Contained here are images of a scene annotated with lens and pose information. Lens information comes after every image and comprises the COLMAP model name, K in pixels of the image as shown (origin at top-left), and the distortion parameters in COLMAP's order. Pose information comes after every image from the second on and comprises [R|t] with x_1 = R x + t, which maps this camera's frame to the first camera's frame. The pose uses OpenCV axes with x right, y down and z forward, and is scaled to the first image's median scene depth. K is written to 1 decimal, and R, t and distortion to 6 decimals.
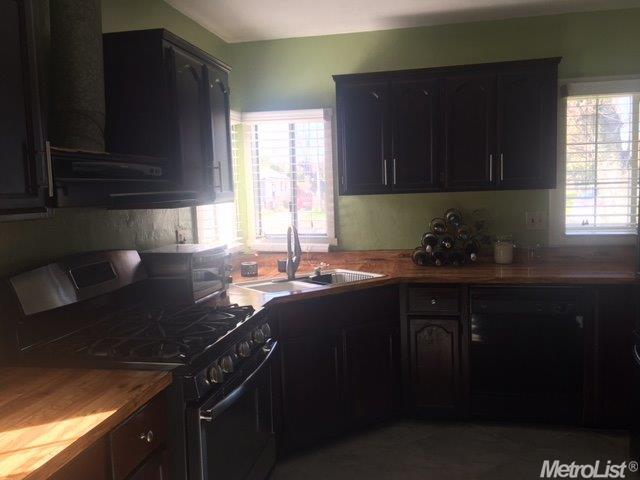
lens RADIAL K [[542.8, 0, 319.6], [0, 542.8, 238.0], [0, 0, 1]] dist [0.003254, -0.002167]
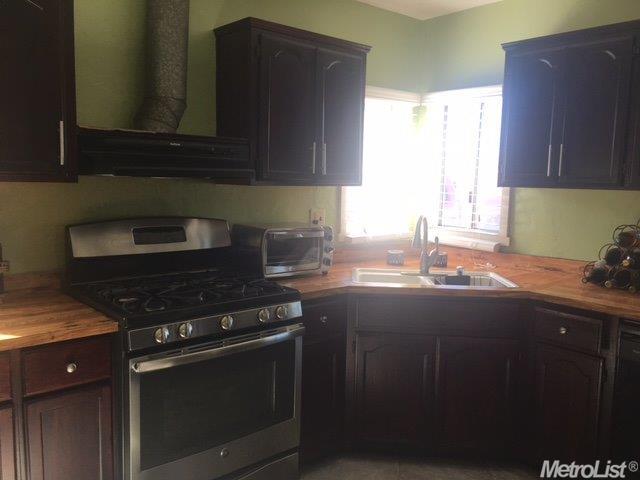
lens RADIAL K [[542.8, 0, 319.6], [0, 542.8, 241.2], [0, 0, 1]] dist [0.003254, -0.002167]
pose [[0.789545, 0.119347, -0.601976, 0.334968], [-0.102101, 0.992783, 0.062913, -0.018371], [0.605140, 0.011790, 0.796032, 0.154783]]
